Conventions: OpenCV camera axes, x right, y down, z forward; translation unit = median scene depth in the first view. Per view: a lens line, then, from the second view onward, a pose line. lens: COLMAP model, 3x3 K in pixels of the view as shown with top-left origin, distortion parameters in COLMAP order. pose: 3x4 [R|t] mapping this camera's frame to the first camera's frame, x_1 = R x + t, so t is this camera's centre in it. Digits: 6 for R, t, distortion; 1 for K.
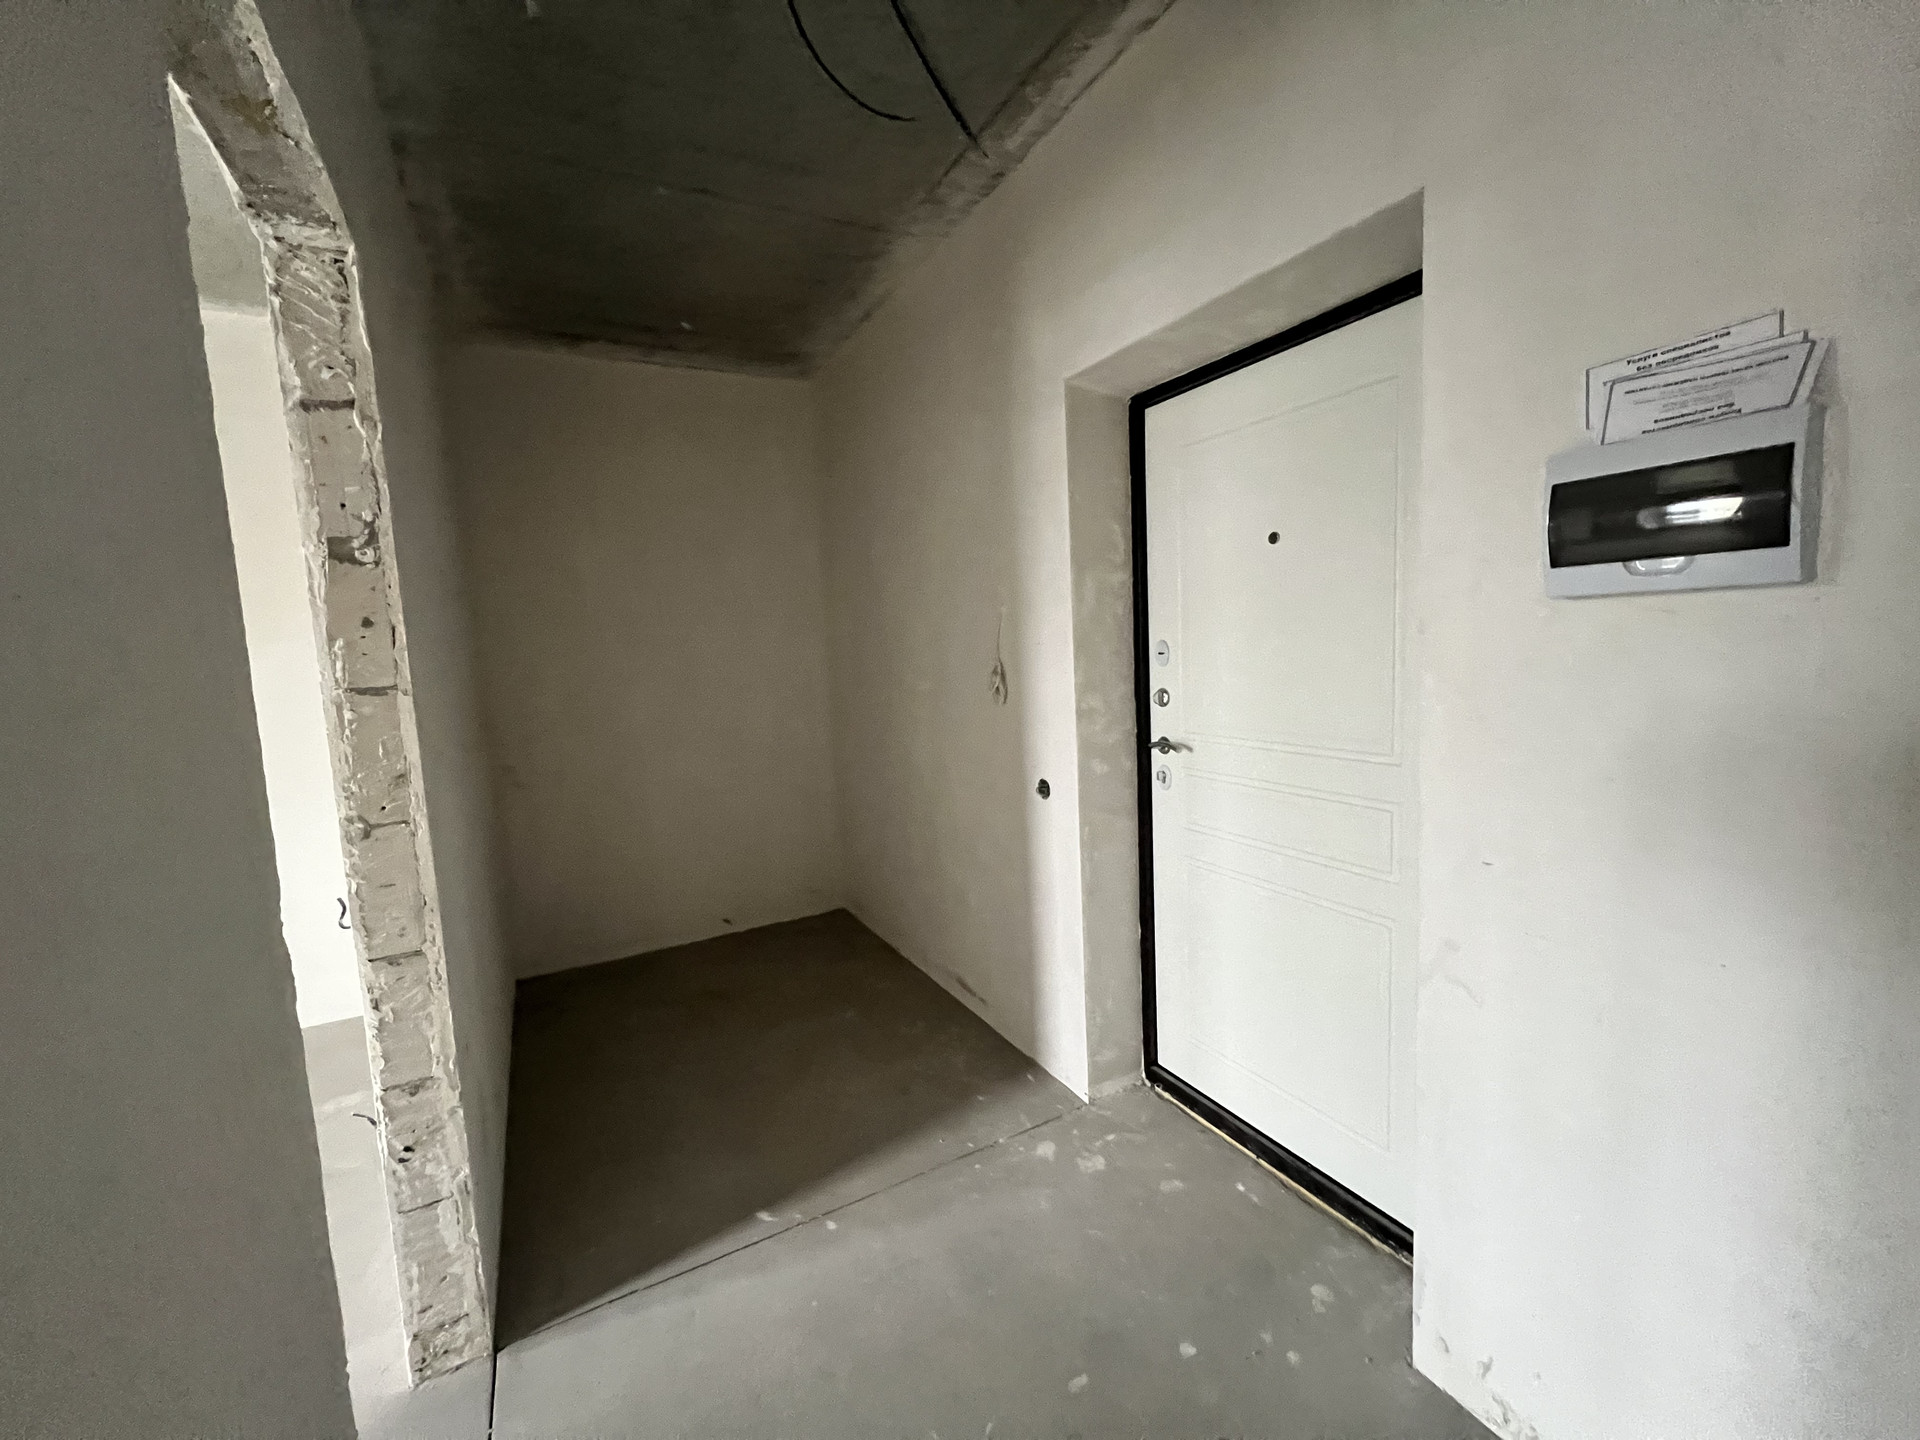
lens RADIAL K [[765.5, 0, 948.8], [0, 765.5, 718.8], [0, 0, 1]] dist [-0.001008, 0.000561]
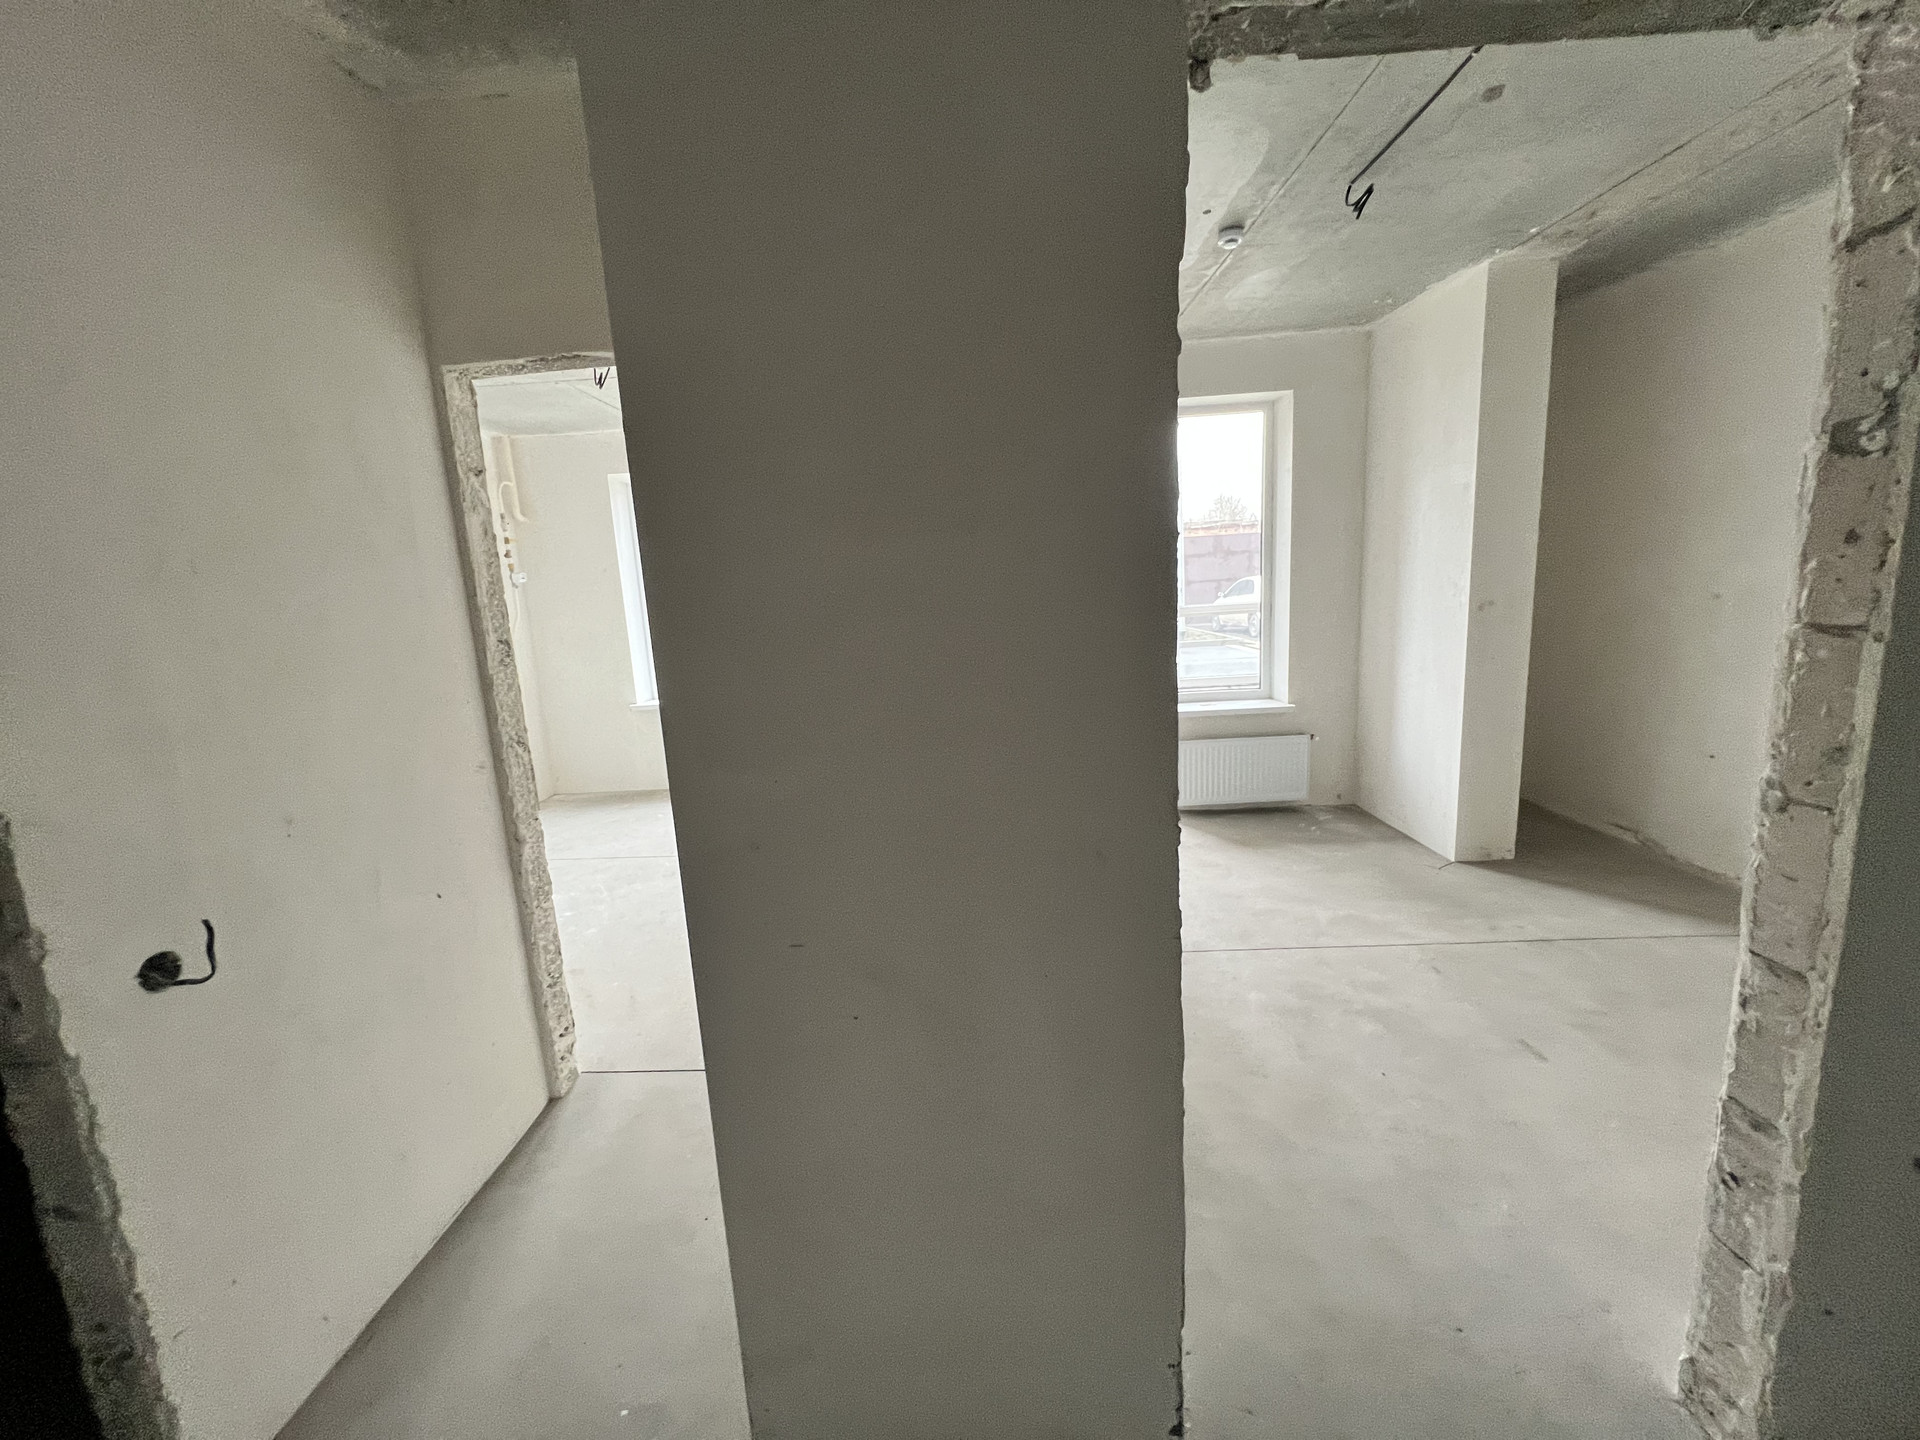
lens RADIAL K [[765.5, 0, 954.1], [0, 765.5, 718.1], [0, 0, 1]] dist [-0.001008, 0.000561]
pose [[-0.486307, 0.227751, -0.843585, 0.315042], [-0.006575, 0.964453, 0.264173, -0.145324], [0.873763, 0.134016, -0.467522, 0.611847]]
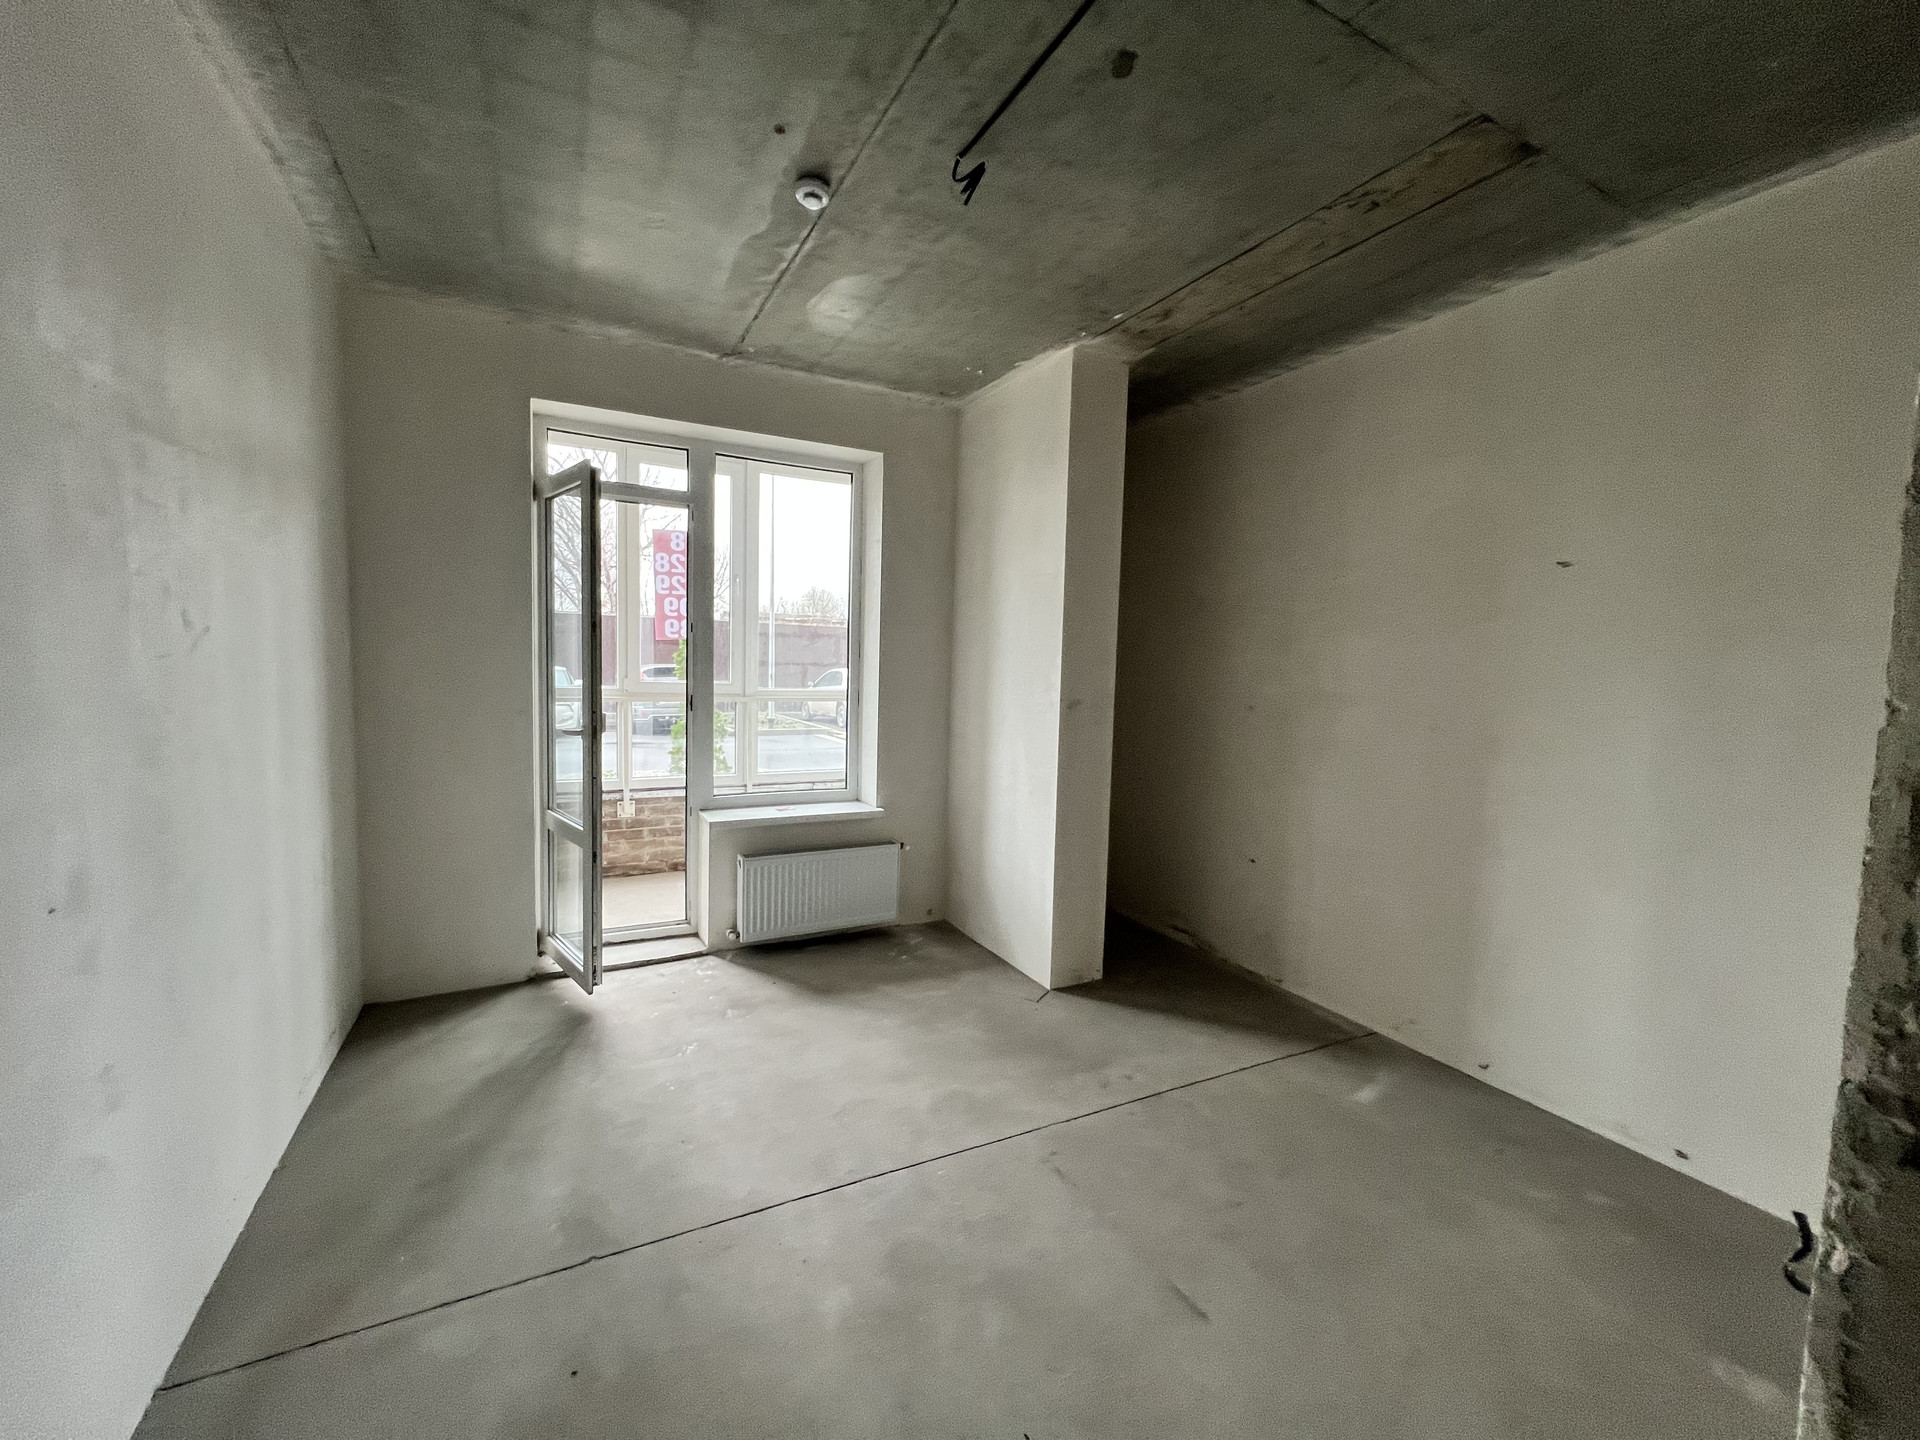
lens RADIAL K [[765.5, 0, 952.5], [0, 765.5, 719.2], [0, 0, 1]] dist [-0.001008, 0.000561]
pose [[-0.003021, 0.121331, -0.992608, -0.435236], [-0.128229, 0.984371, 0.120714, -0.038093], [0.991740, 0.127645, 0.012584, 0.518579]]
